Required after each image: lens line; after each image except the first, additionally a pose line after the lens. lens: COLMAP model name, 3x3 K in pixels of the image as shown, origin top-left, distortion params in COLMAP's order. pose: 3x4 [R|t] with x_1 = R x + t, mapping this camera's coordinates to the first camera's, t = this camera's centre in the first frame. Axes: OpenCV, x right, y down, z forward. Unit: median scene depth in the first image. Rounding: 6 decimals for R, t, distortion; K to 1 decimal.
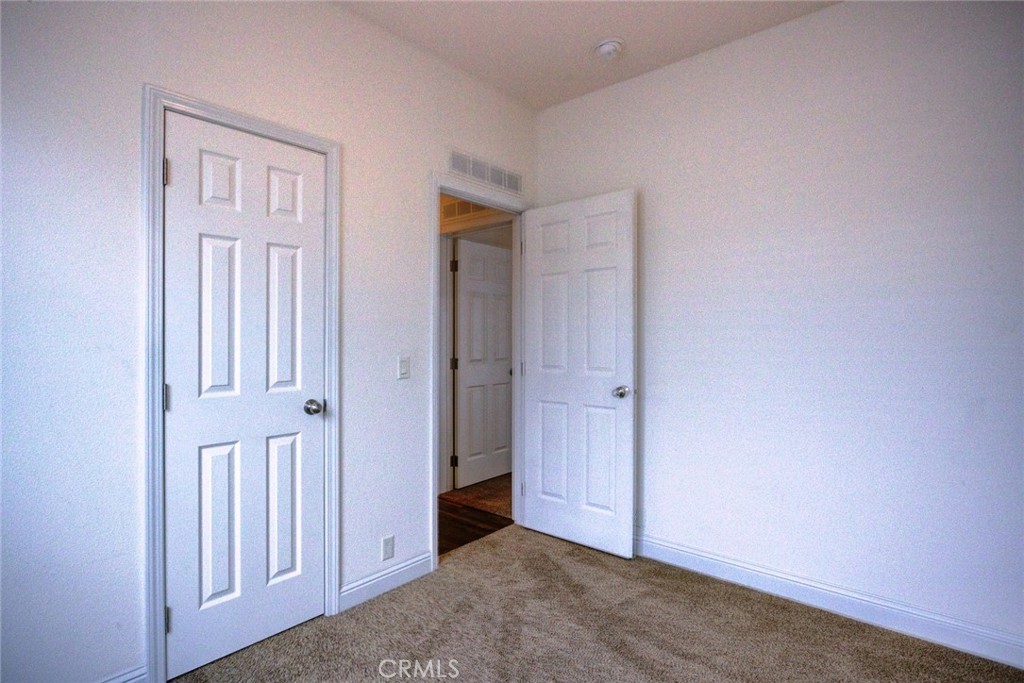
lens RADIAL K [[506.5, 0, 512.0], [0, 506.5, 341.5], [0, 0, 1]] dist [-0.018328, 0.008443]
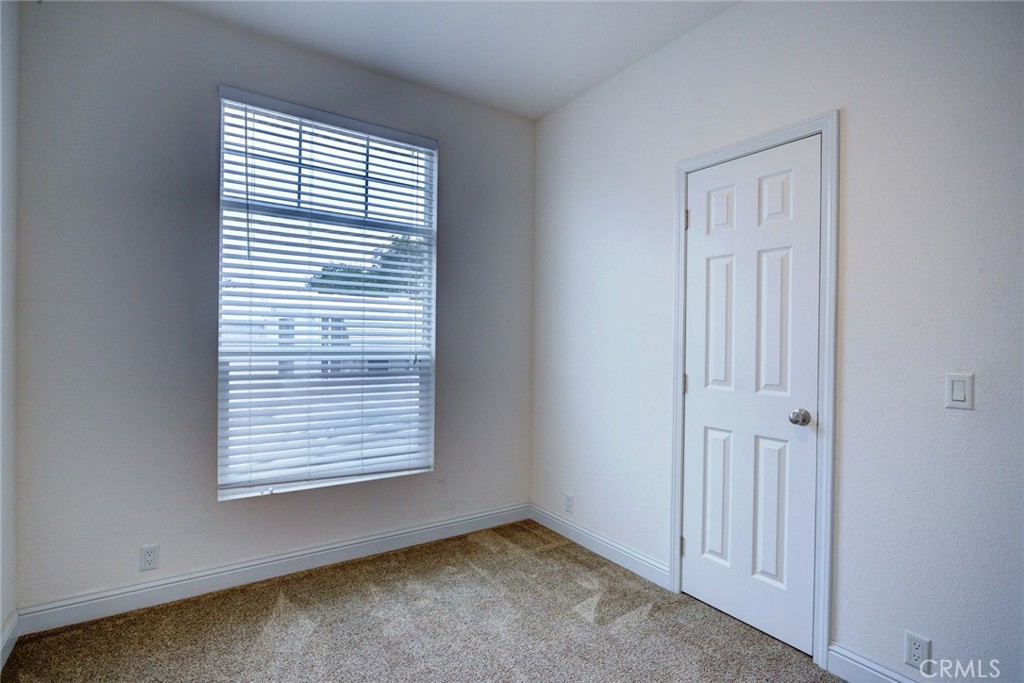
lens RADIAL K [[506.5, 0, 512.0], [0, 506.5, 341.5], [0, 0, 1]] dist [-0.018328, 0.008443]
pose [[-0.242825, 0.001417, -0.970069, 0.640573], [-0.024342, 0.999675, 0.007553, -0.001876], [0.969765, 0.025448, -0.242711, 0.735347]]
